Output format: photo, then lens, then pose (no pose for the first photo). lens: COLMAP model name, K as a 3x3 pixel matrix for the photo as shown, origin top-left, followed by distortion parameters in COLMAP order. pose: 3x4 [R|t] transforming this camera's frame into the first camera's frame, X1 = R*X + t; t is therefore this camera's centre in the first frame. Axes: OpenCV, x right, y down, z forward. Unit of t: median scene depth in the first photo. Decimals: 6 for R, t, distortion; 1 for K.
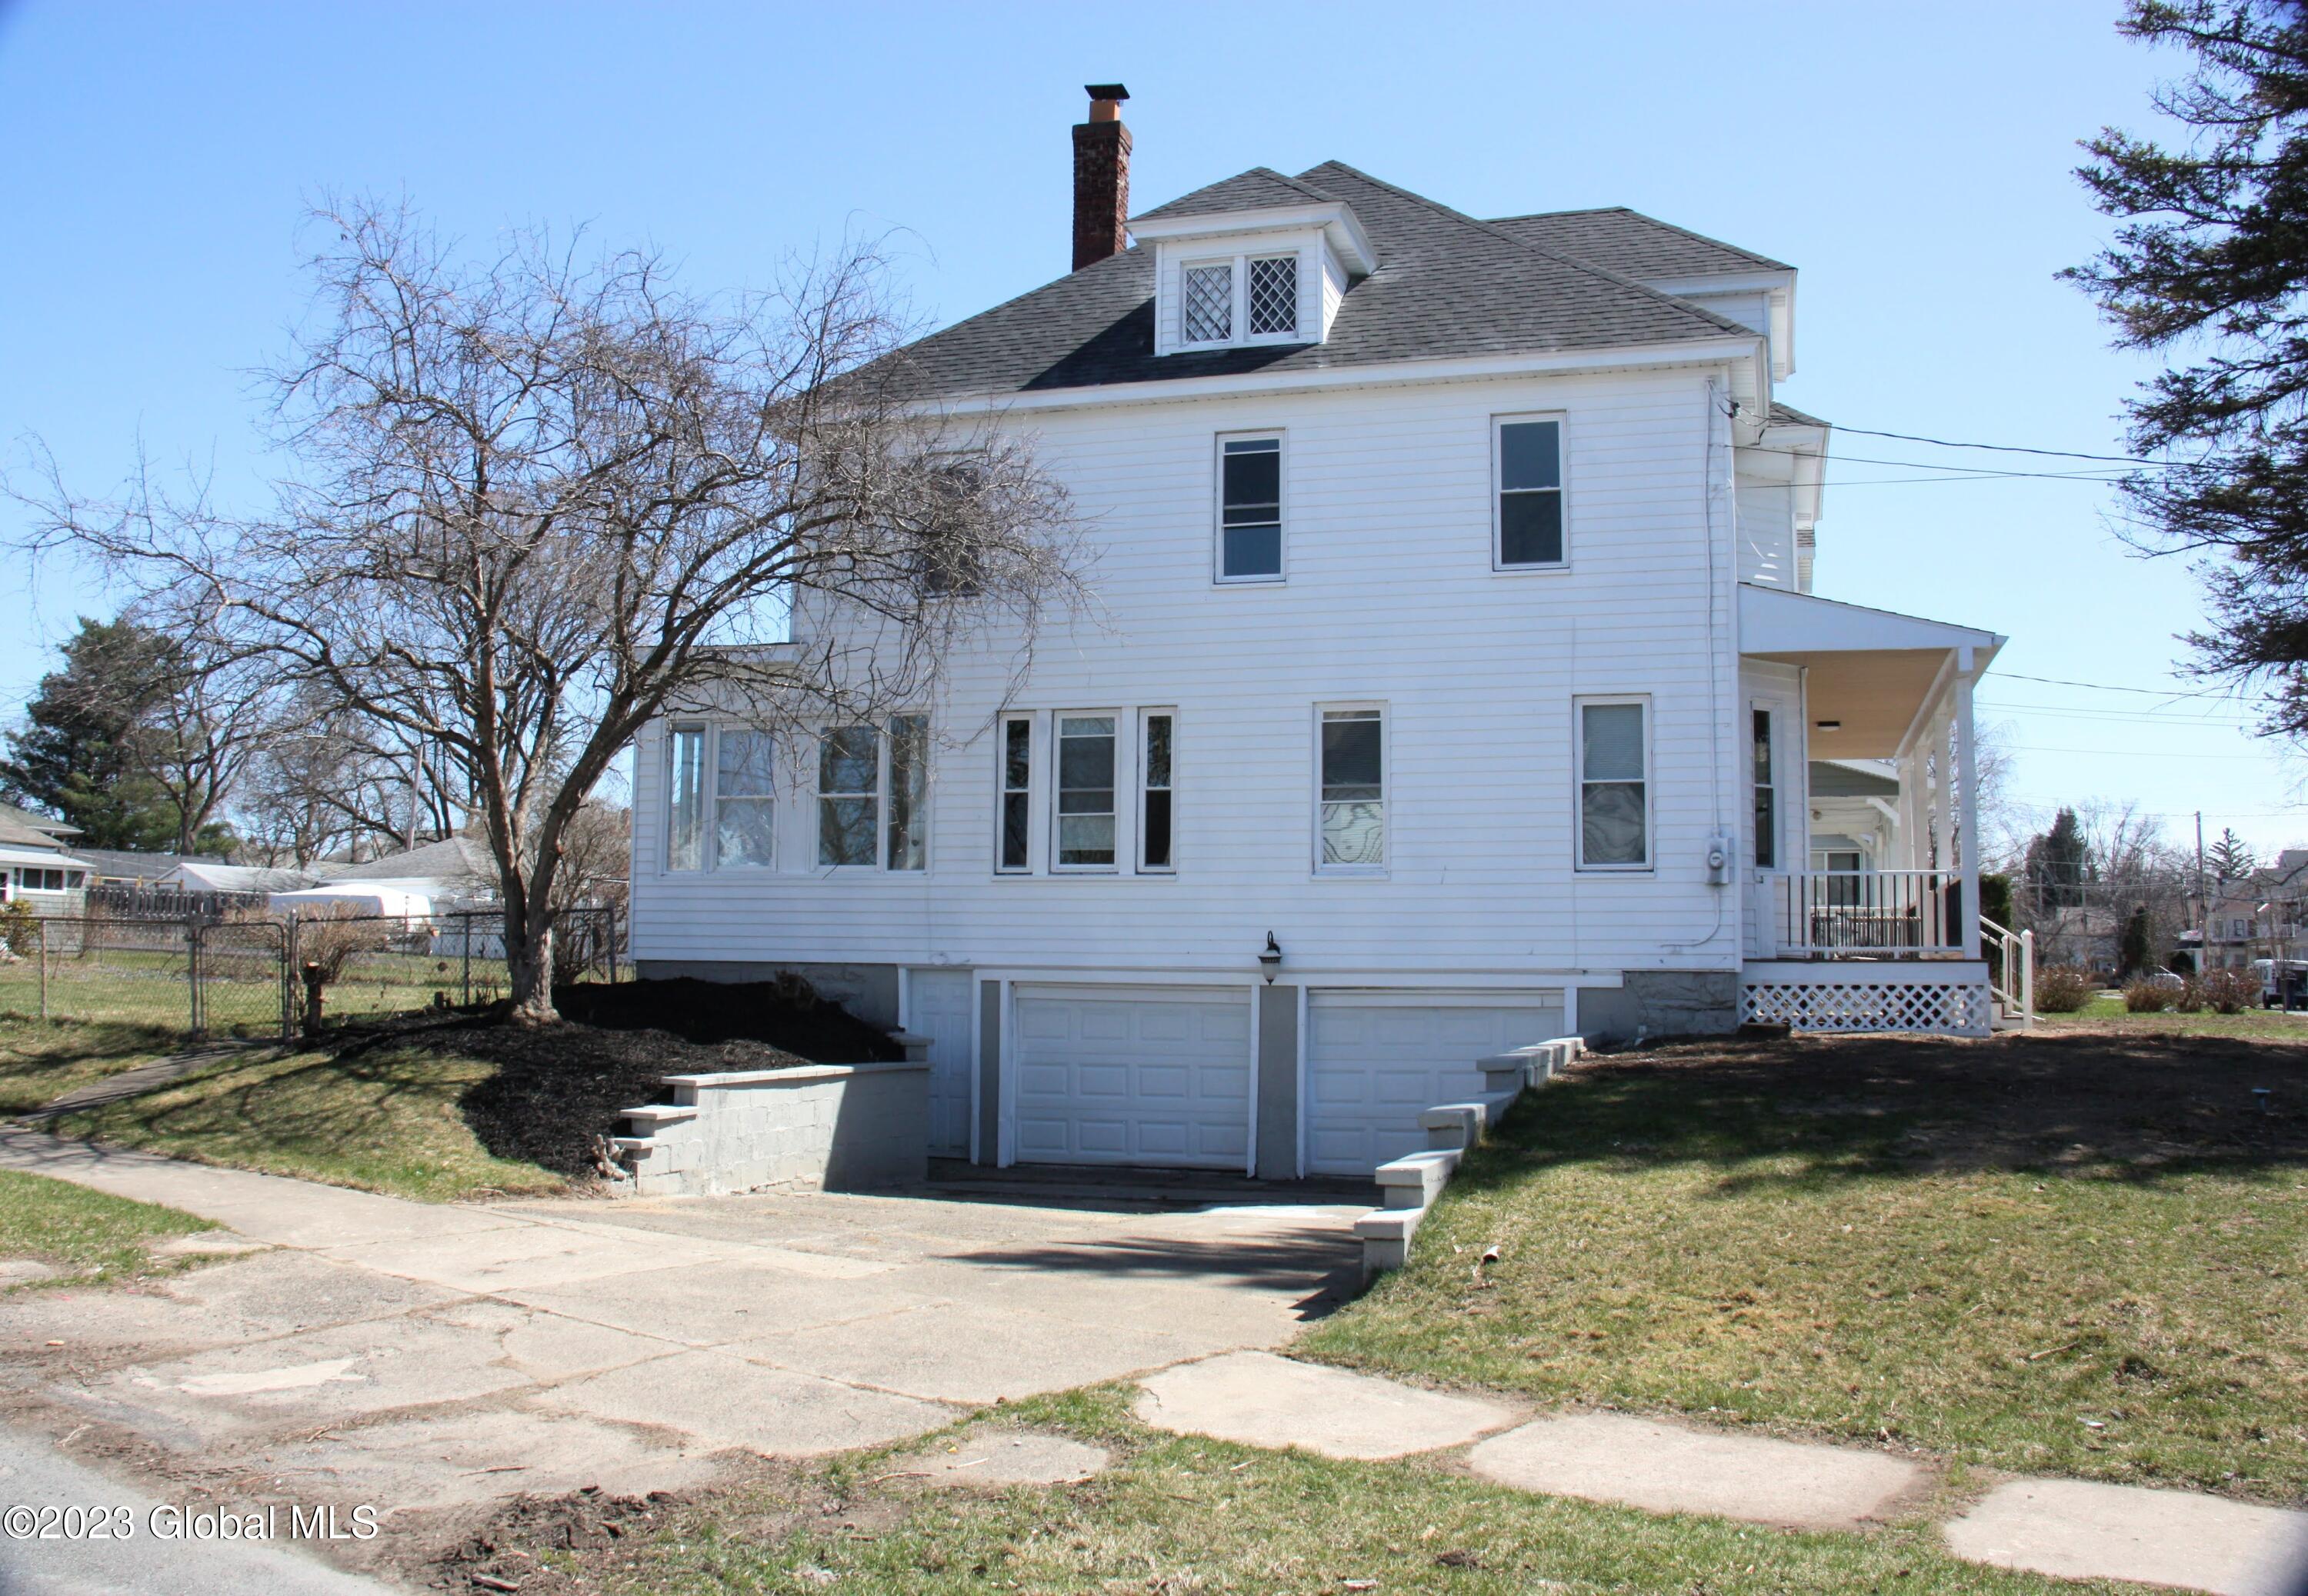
lens RADIAL K [[2008.7, 0, 1152.6], [0, 2008.7, 720.1], [0, 0, 1]] dist [-0.195250, 0.147230]
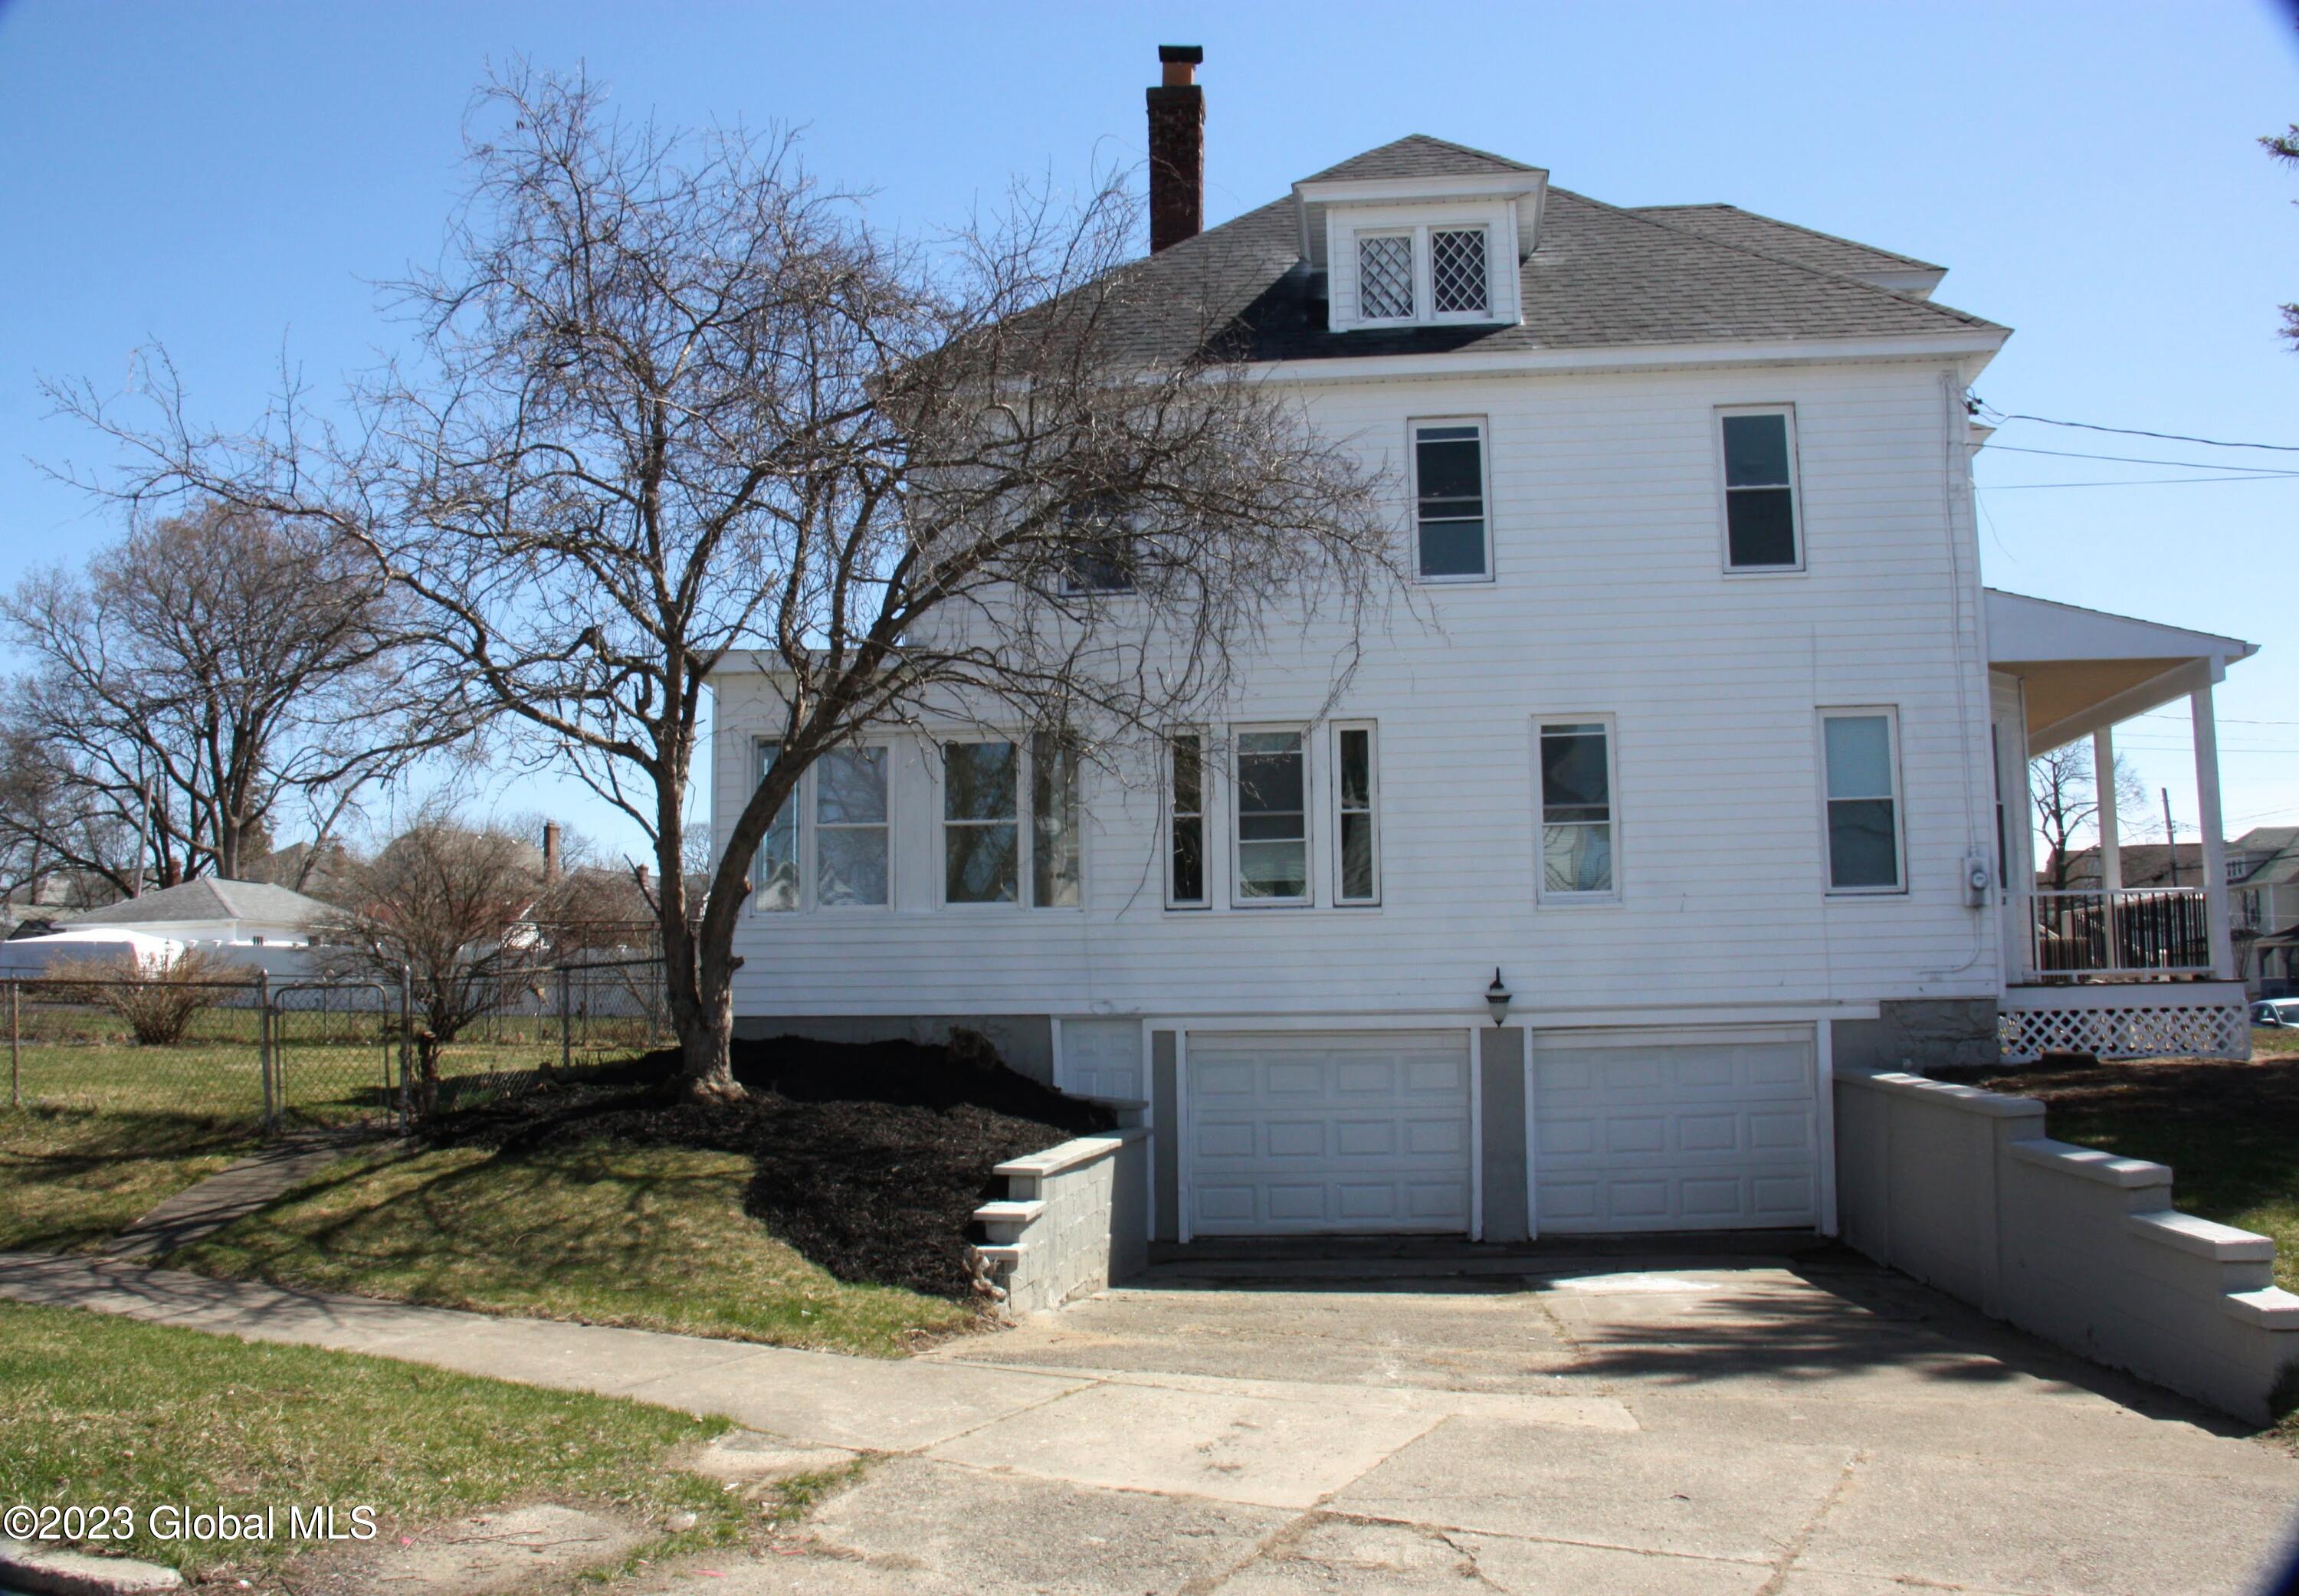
lens RADIAL K [[2000.9, 0, 1148.1], [0, 2000.9, 720.4], [0, 0, 1]] dist [-0.195250, 0.147230]
pose [[0.987124, 0.001456, 0.159950, -0.230053], [0.001283, 0.999854, -0.017025, 0.008624], [-0.159951, 0.017011, 0.986978, 0.134775]]
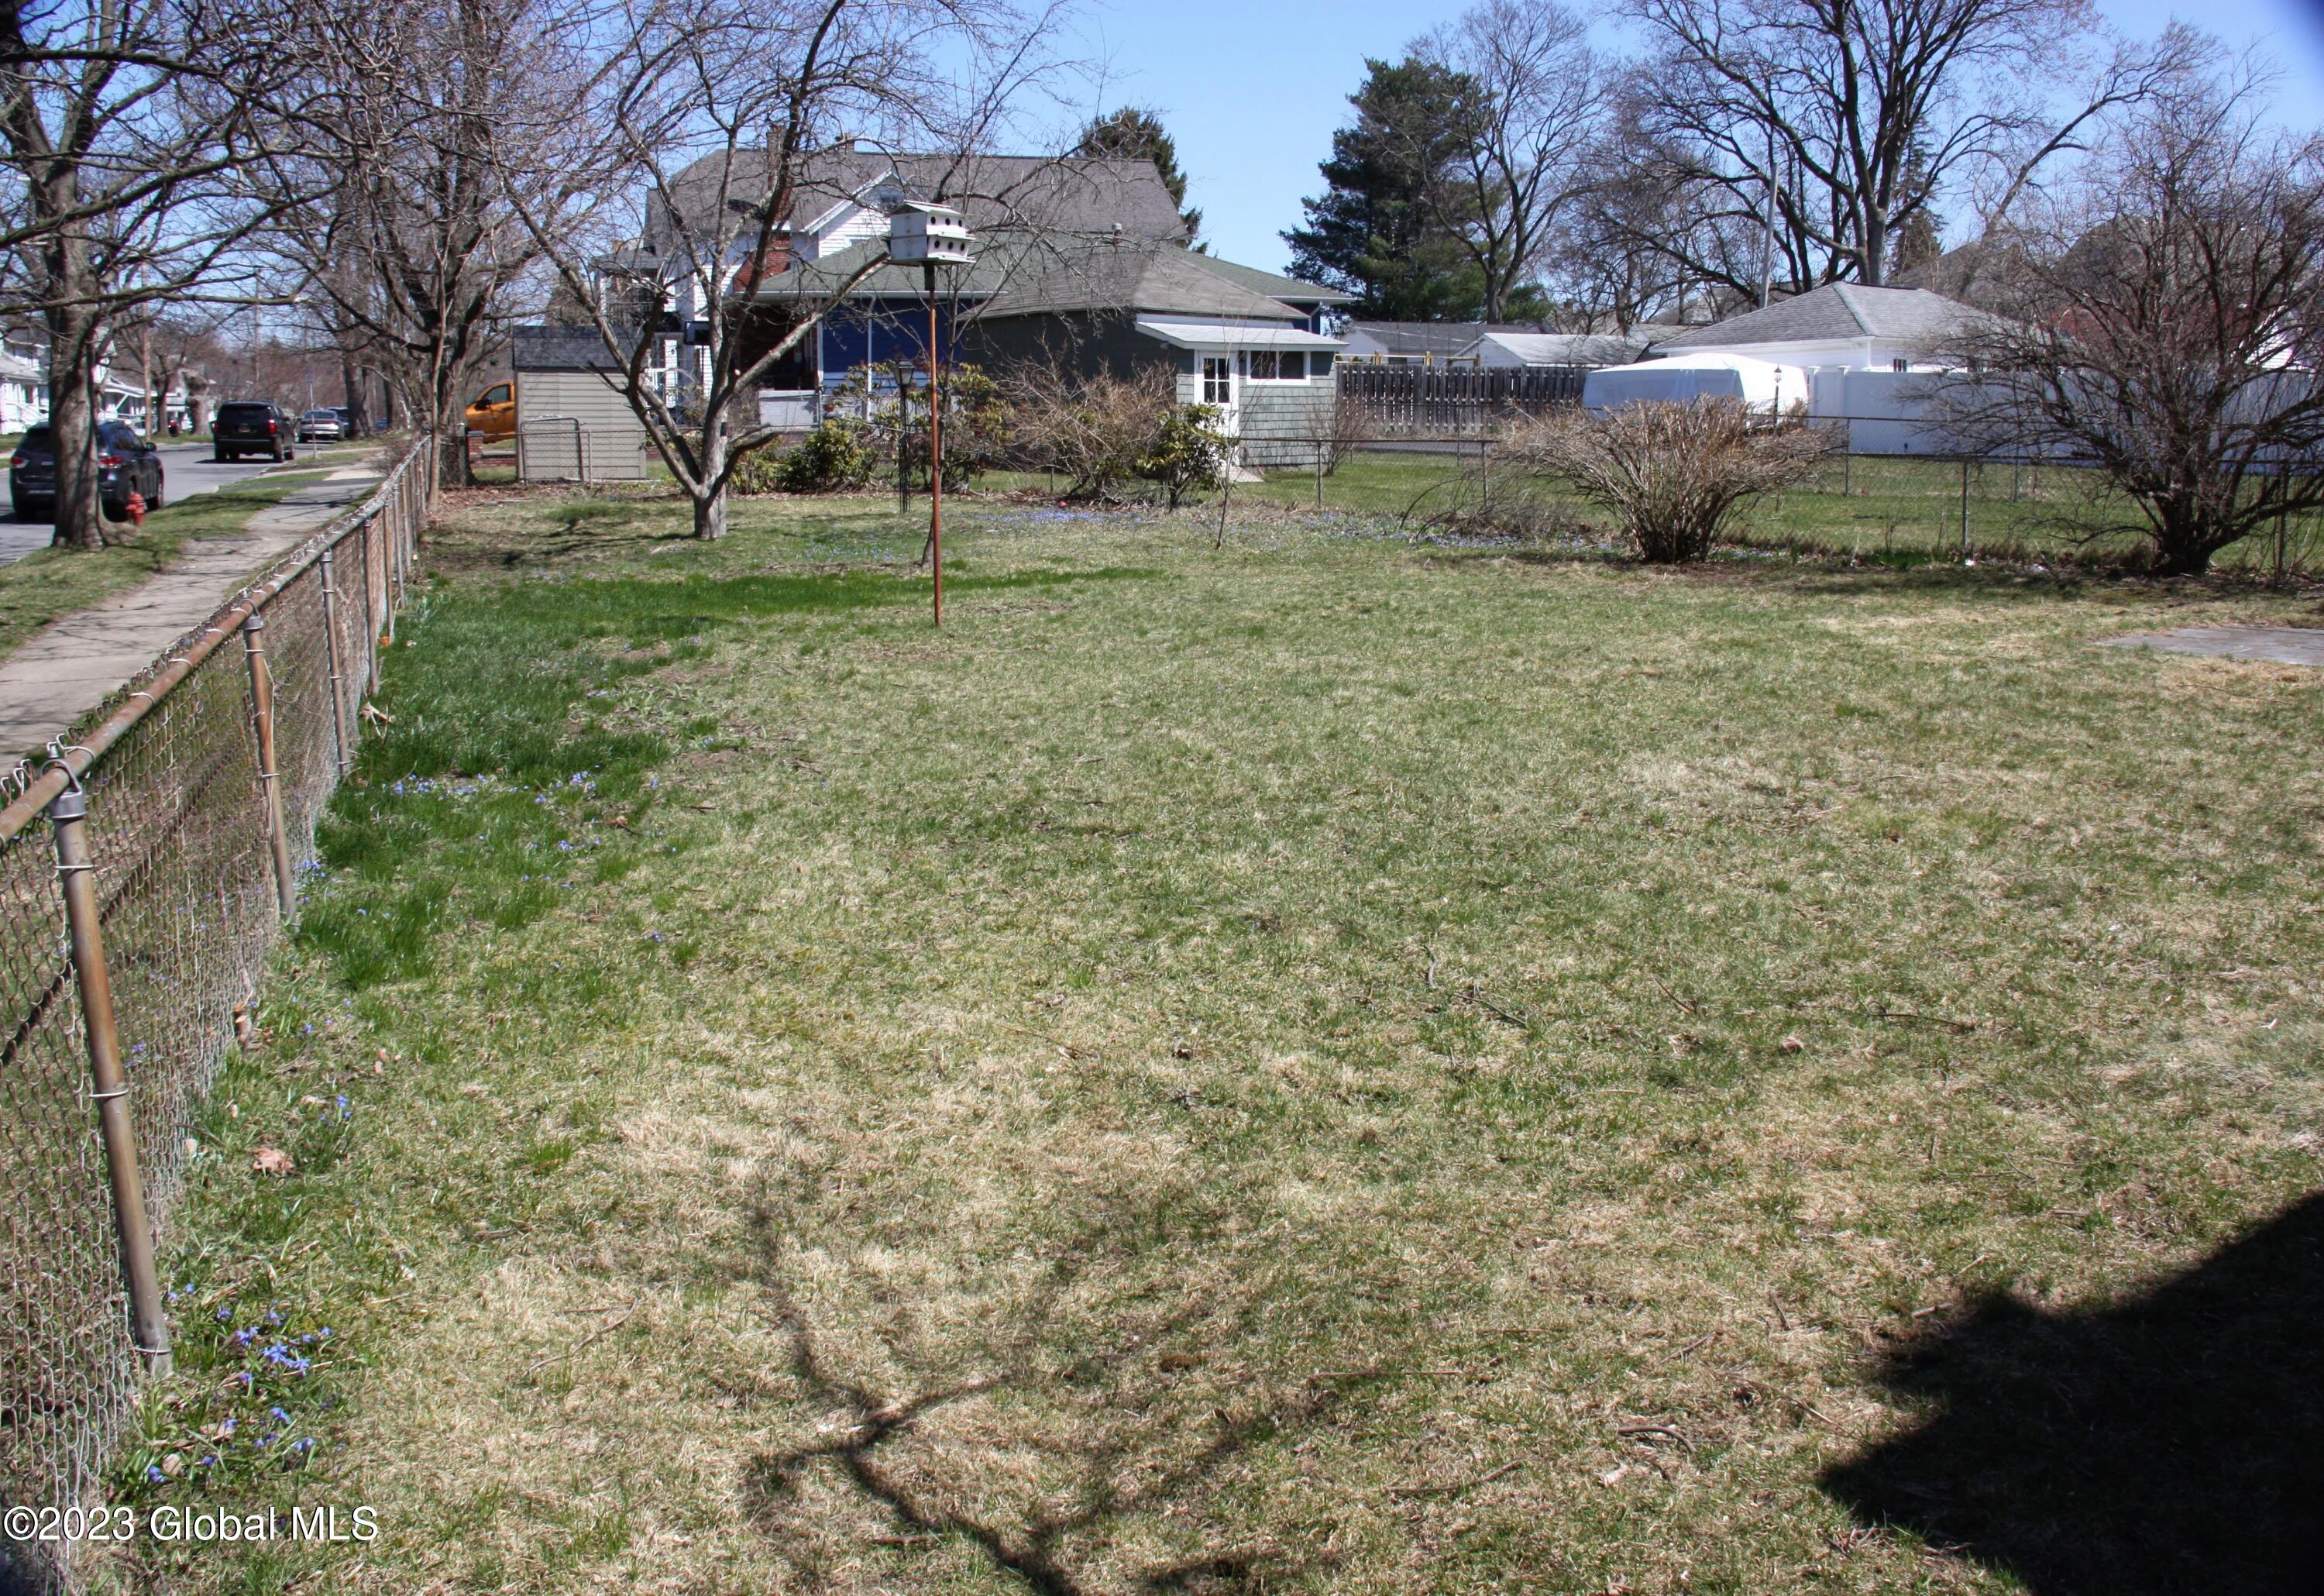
lens RADIAL K [[2051.7, 0, 1162.0], [0, 2051.7, 798.0], [0, 0, 1]] dist [-0.150303, 0.144338]
pose [[0.807720, 0.093809, -0.582055, -0.397692], [0.086129, 0.957893, 0.273904, 0.065907], [0.583241, -0.271369, 0.765630, 0.884640]]
